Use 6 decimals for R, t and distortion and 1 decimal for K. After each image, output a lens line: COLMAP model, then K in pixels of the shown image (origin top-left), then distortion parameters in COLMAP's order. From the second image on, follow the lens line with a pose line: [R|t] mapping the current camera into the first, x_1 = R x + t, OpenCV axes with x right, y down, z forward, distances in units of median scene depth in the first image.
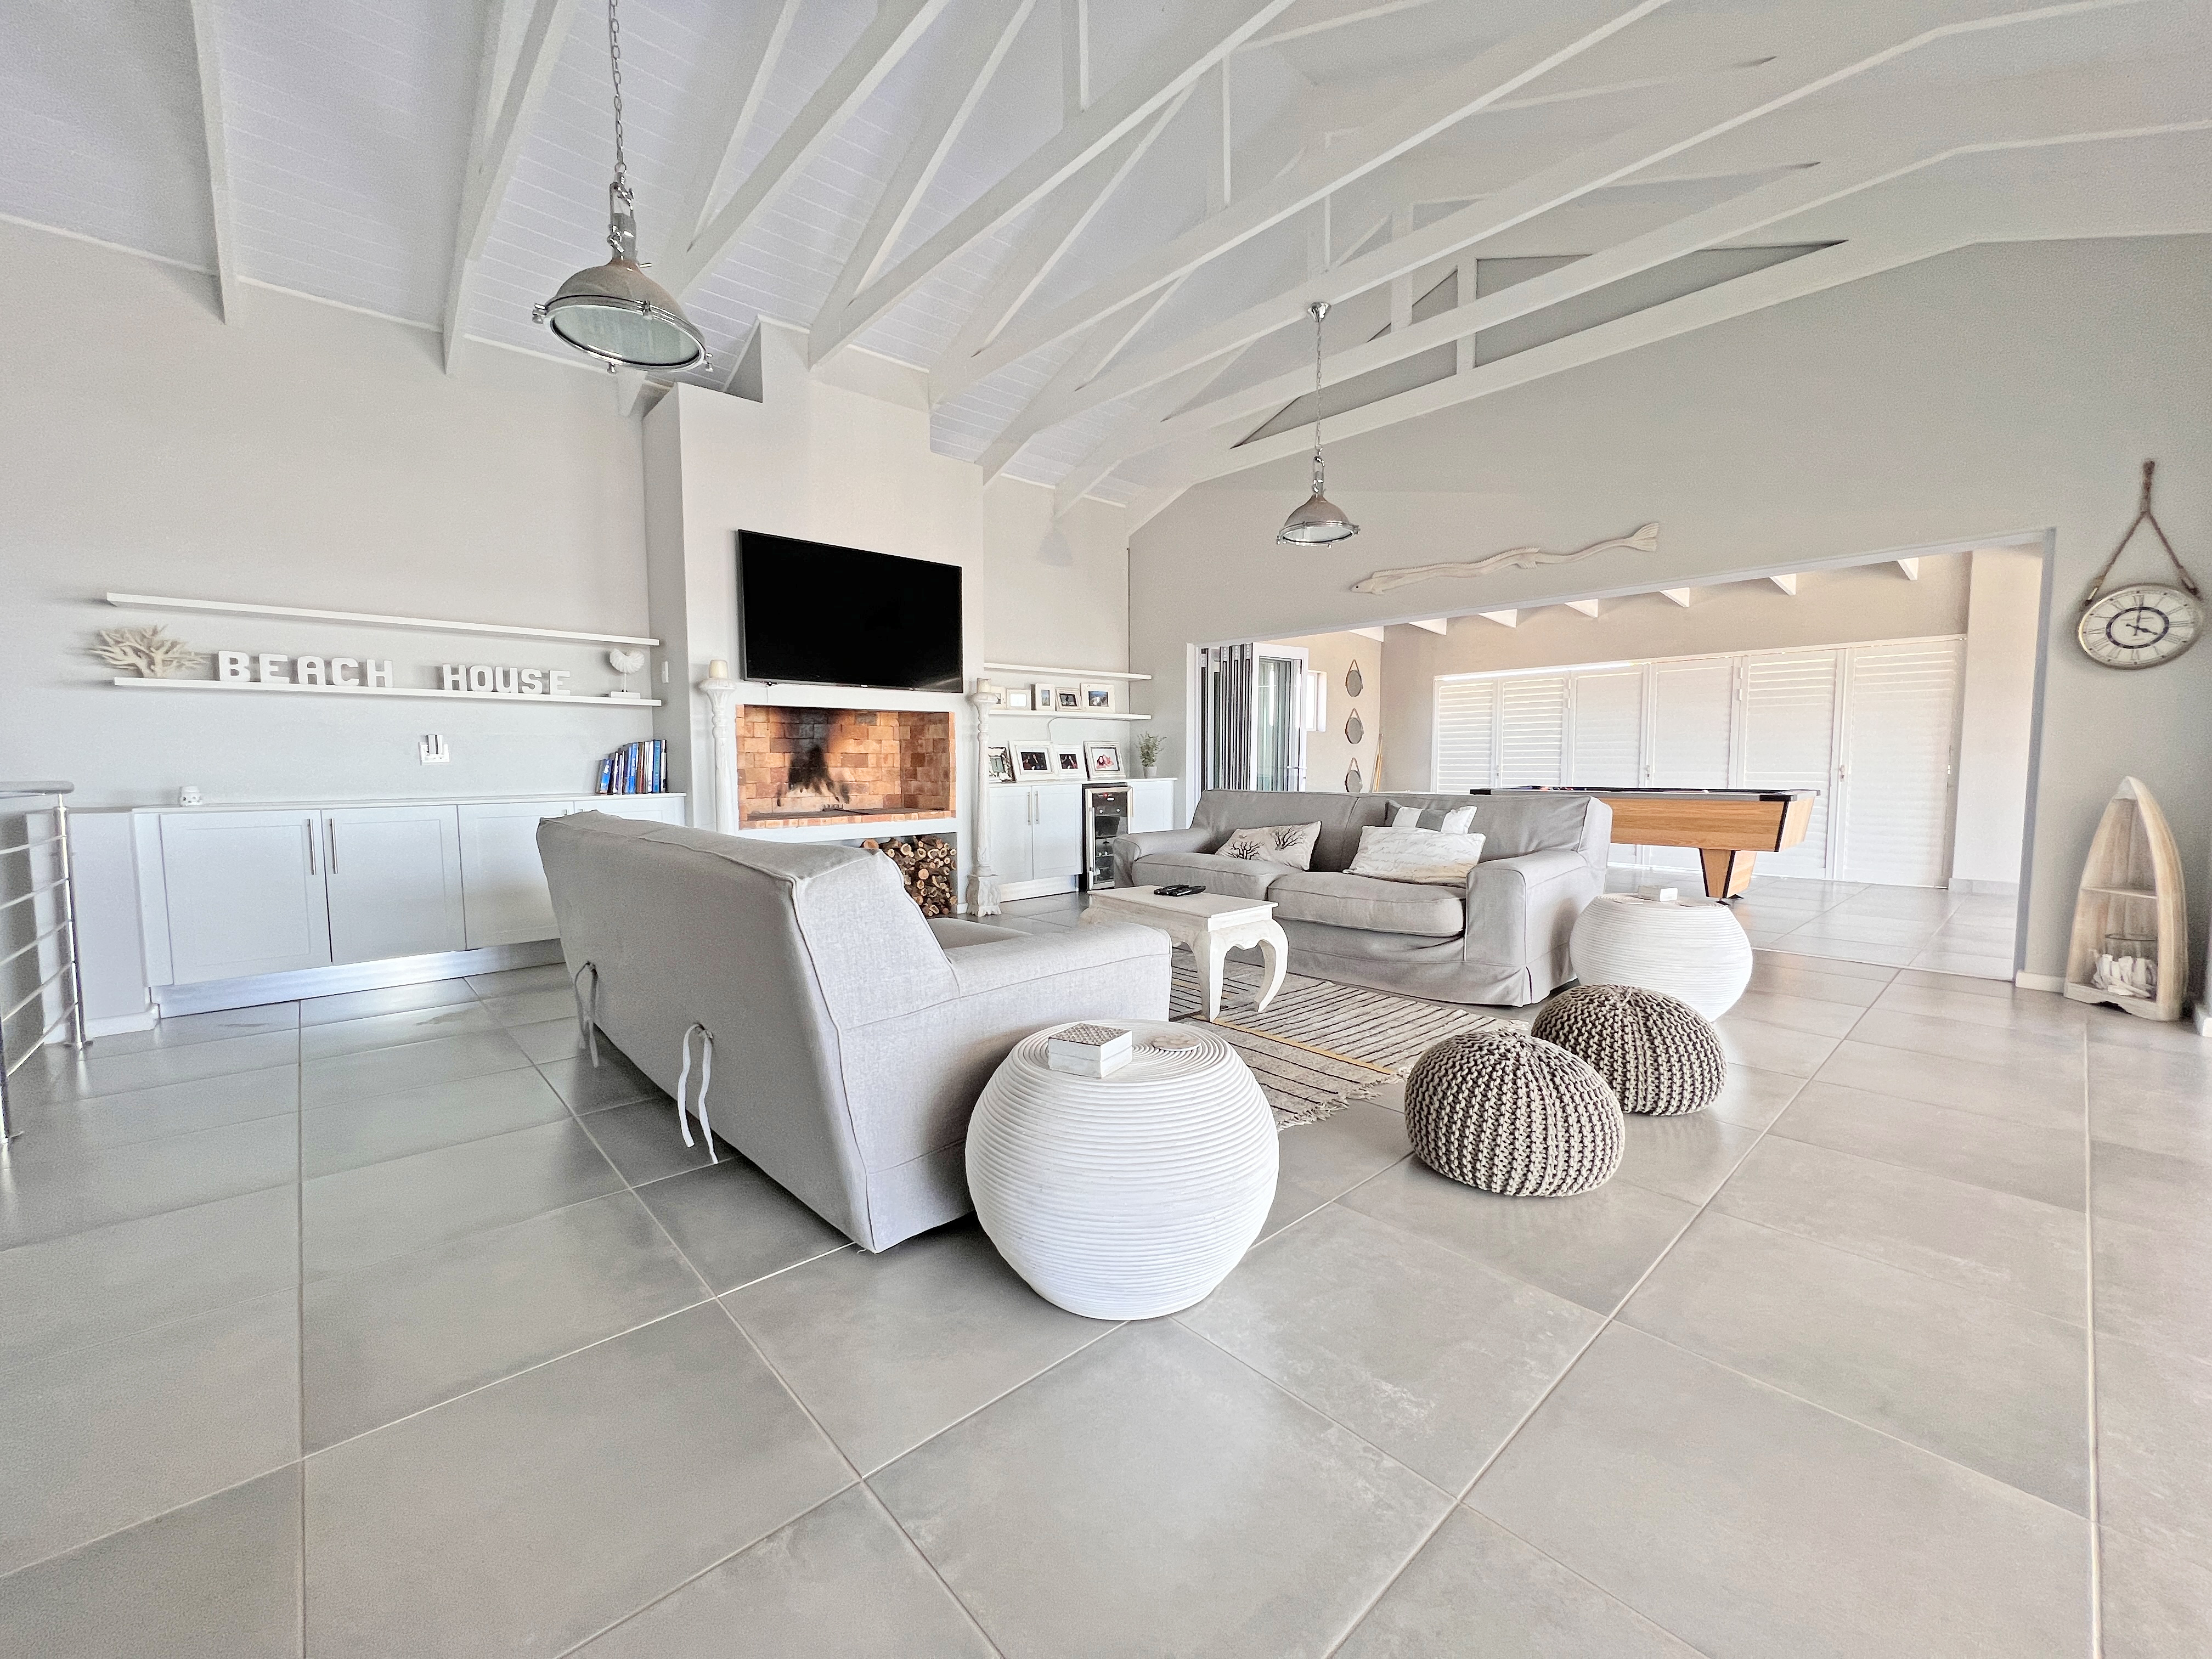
lens RADIAL K [[883.7, 0, 1106.0], [0, 883.7, 829.5], [0, 0, 1]] dist [-0.000320, 0.000713]
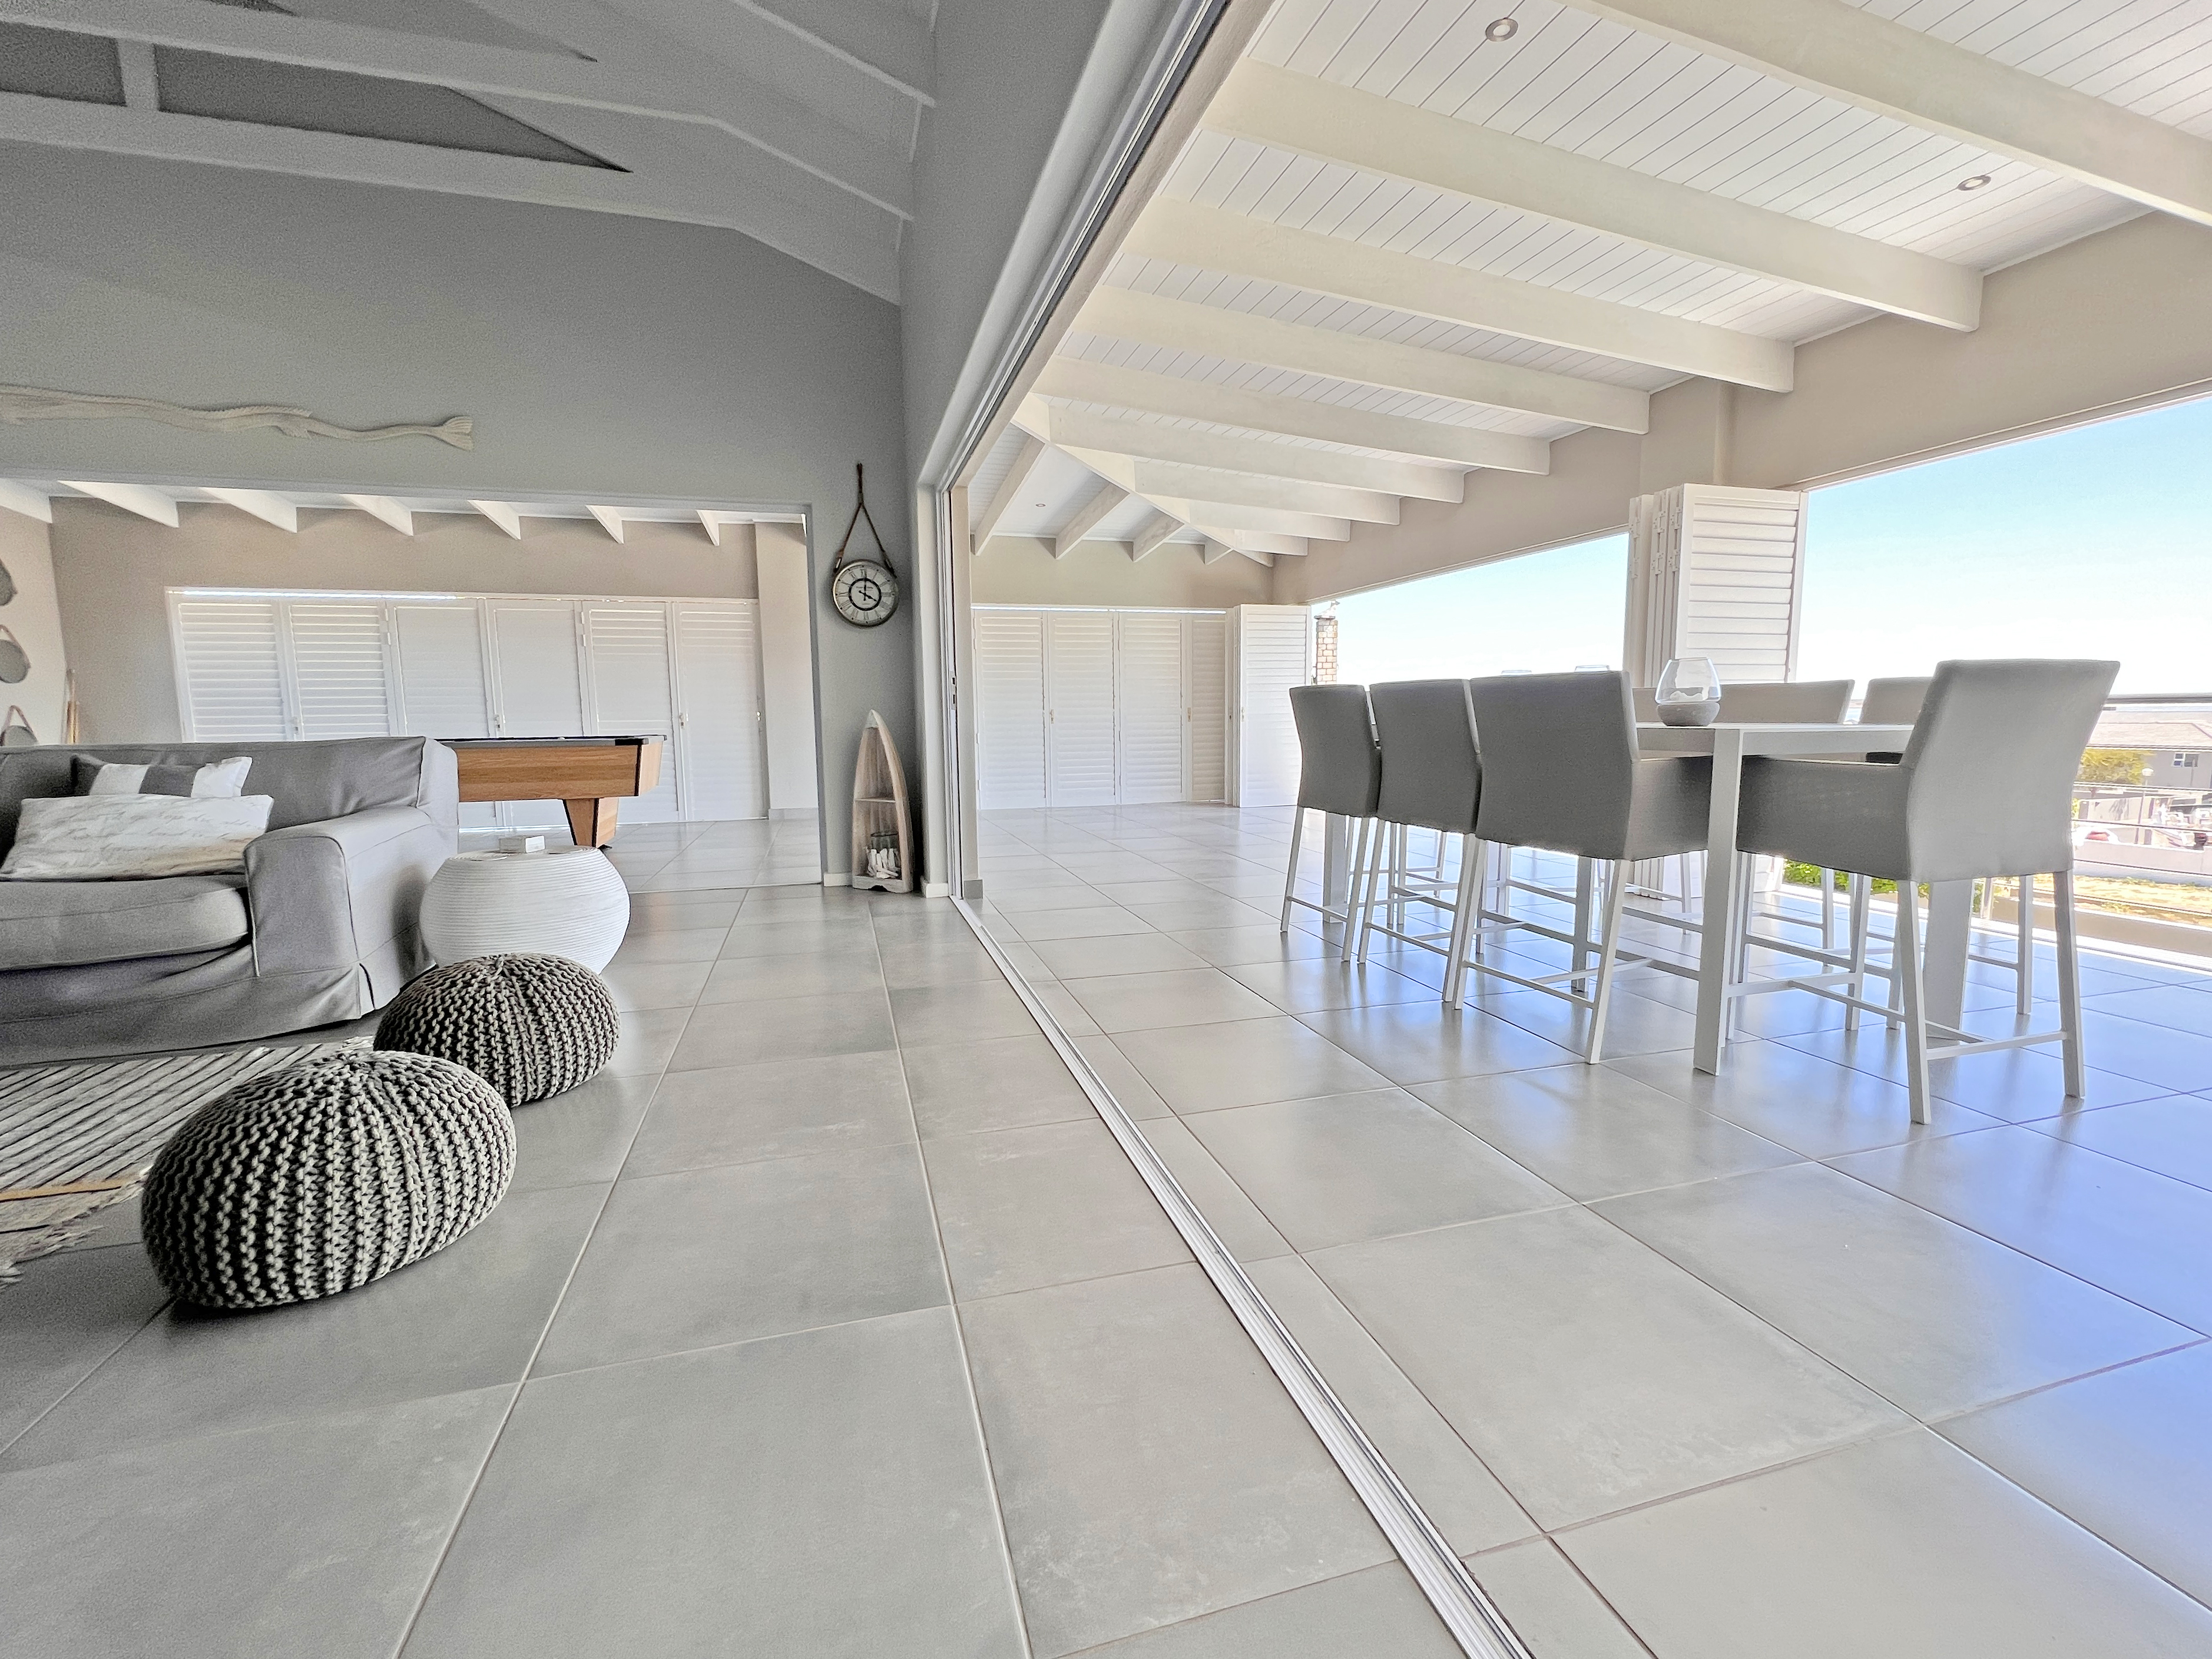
lens RADIAL K [[945.4, 0, 1106.0], [0, 945.4, 829.5], [0, 0, 1]] dist [-0.002047, 0.000875]
pose [[0.438065, -0.104611, 0.892836, 0.071842], [0.073404, 0.994052, 0.080455, 0.034335], [-0.895941, 0.030294, 0.443138, 0.110932]]
